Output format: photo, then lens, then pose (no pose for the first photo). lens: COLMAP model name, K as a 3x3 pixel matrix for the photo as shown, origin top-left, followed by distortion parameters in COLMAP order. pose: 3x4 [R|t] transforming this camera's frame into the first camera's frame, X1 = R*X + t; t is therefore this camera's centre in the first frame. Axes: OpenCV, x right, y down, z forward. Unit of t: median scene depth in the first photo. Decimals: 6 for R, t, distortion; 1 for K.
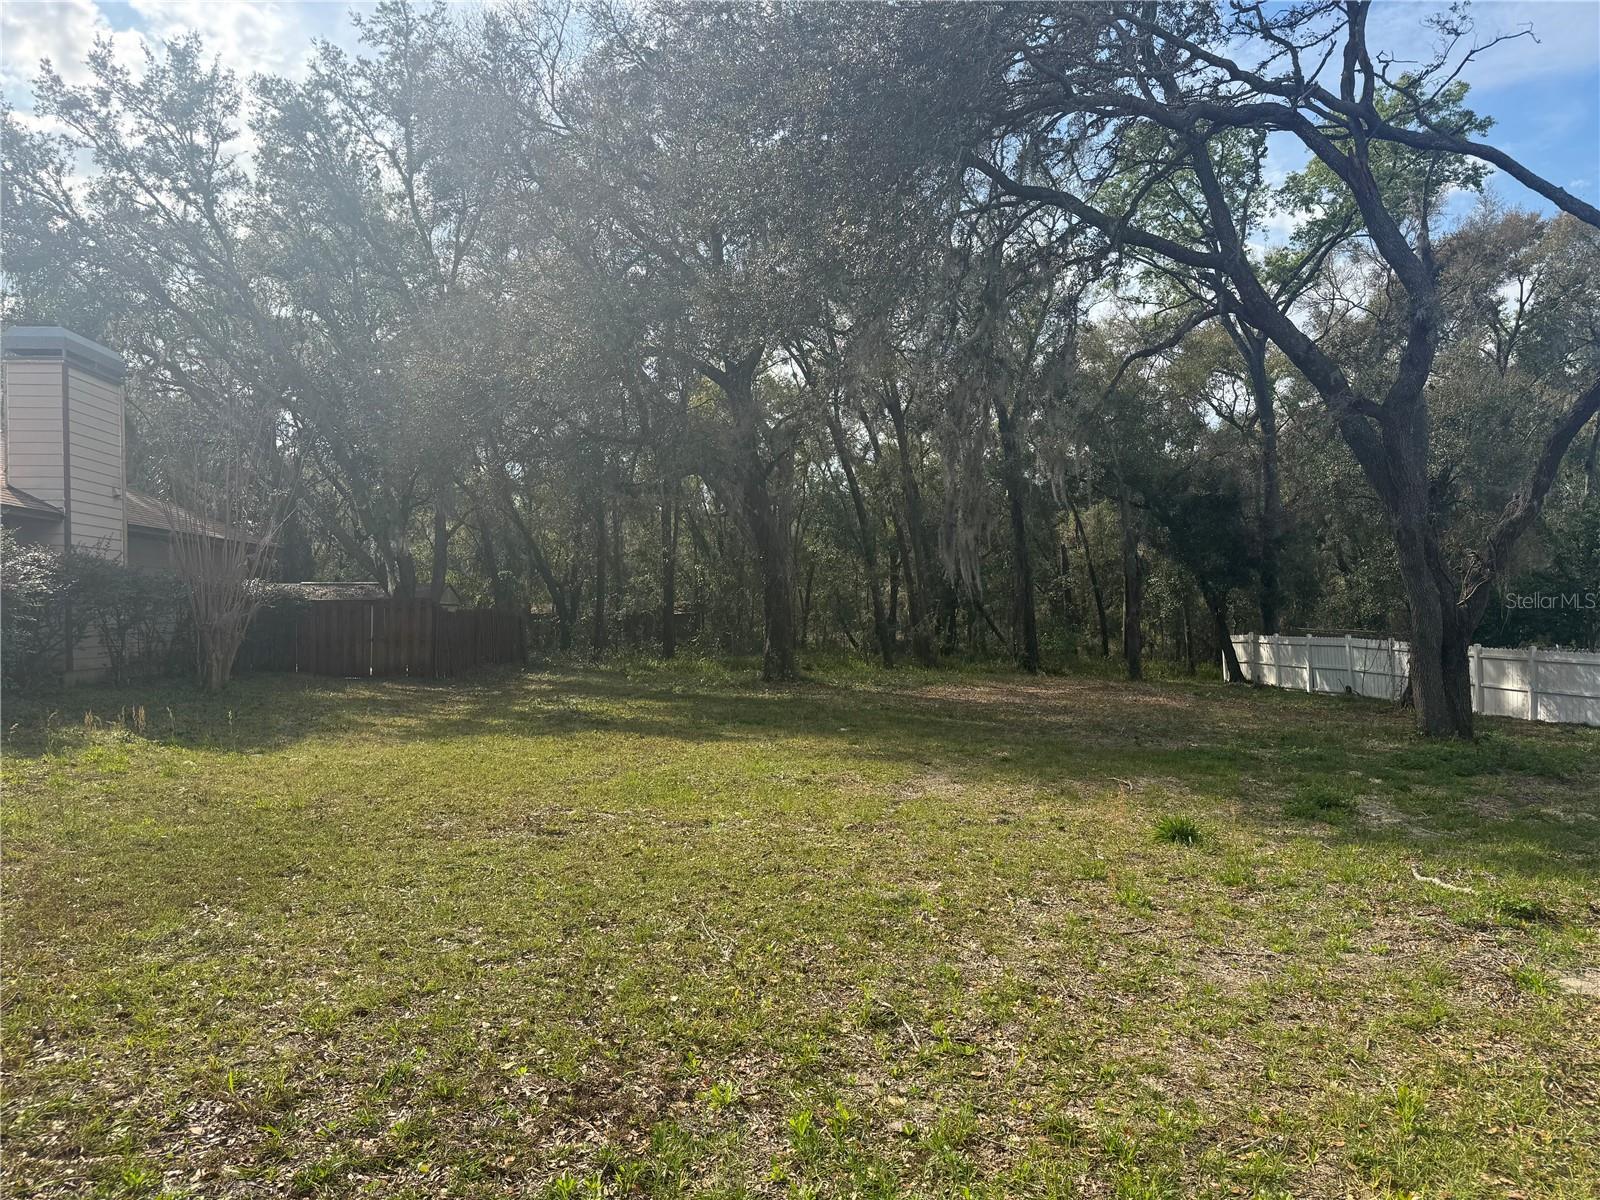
lens RADIAL K [[1119.4, 0, 807.6], [0, 1119.4, 597.0], [0, 0, 1]] dist [0.049104, -0.052513]
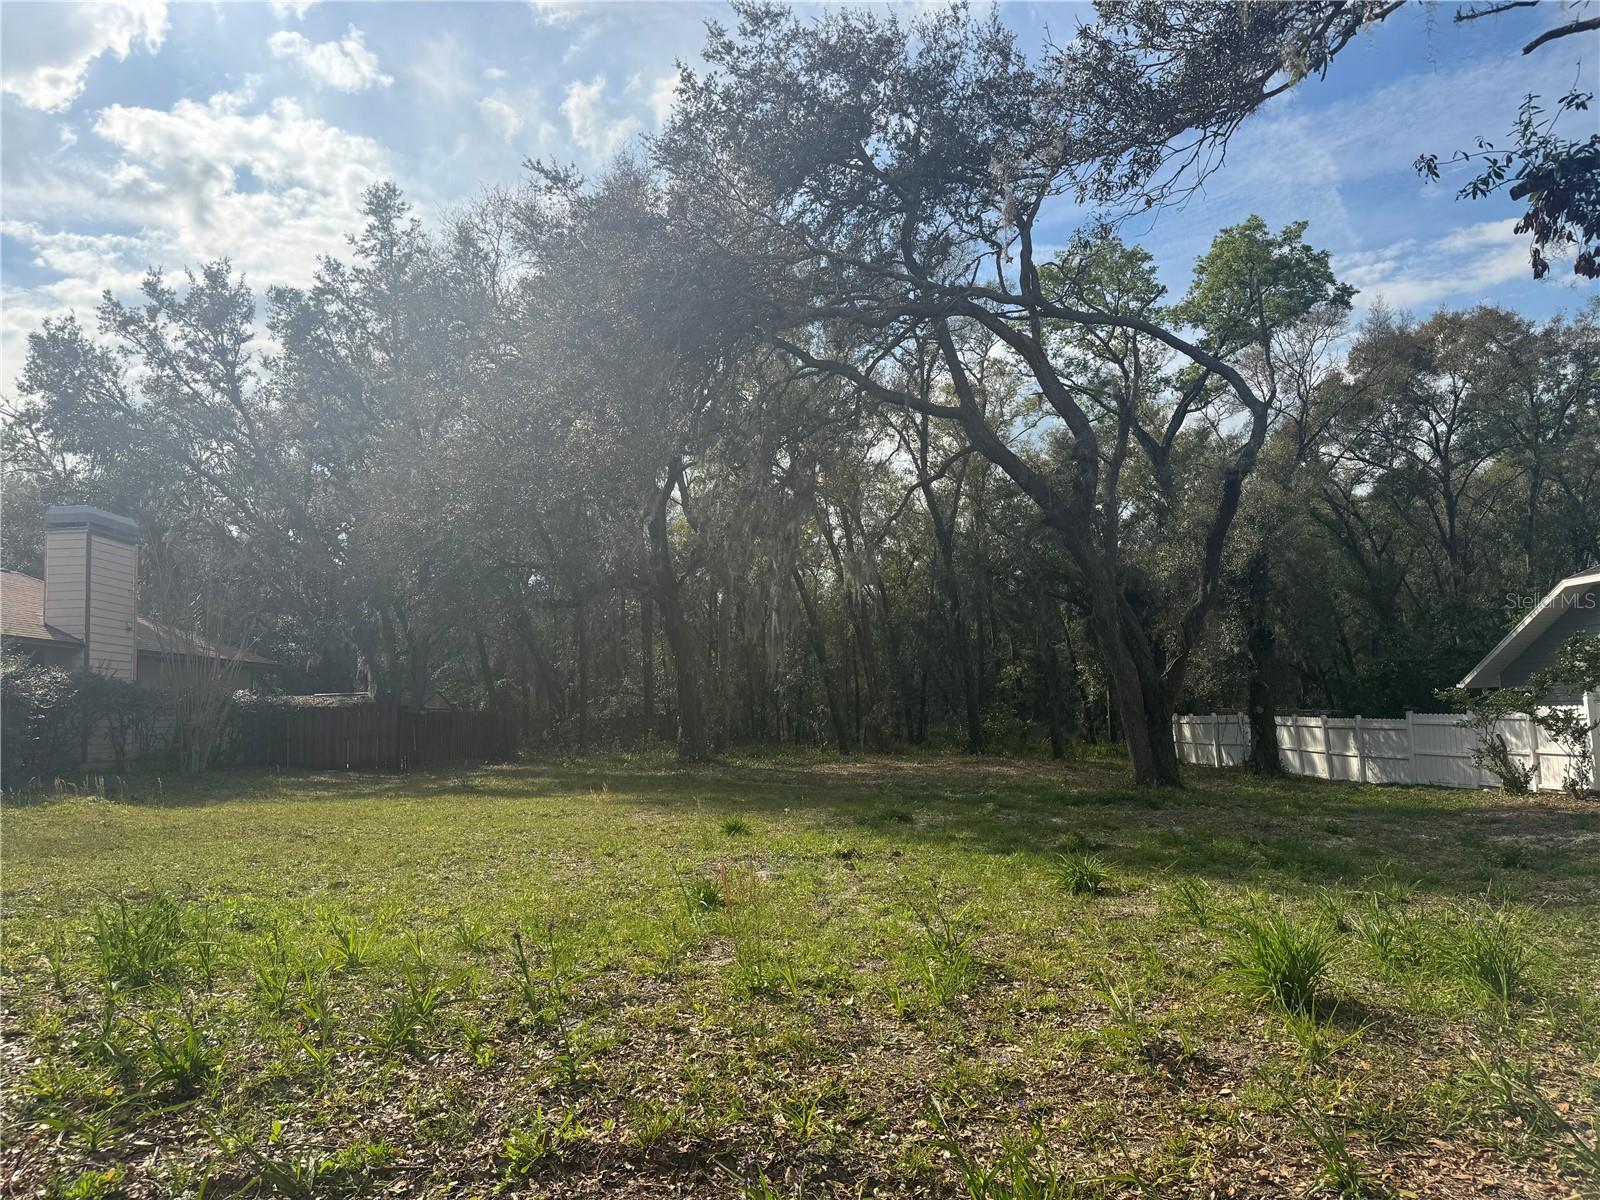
lens RADIAL K [[1119.4, 0, 792.9], [0, 1119.4, 599.7], [0, 0, 1]] dist [0.049104, -0.052513]
pose [[0.995467, -0.038343, -0.087041, 0.188865], [0.030338, 0.995344, -0.091490, 0.015018], [0.090144, 0.088434, 0.991995, -0.164381]]
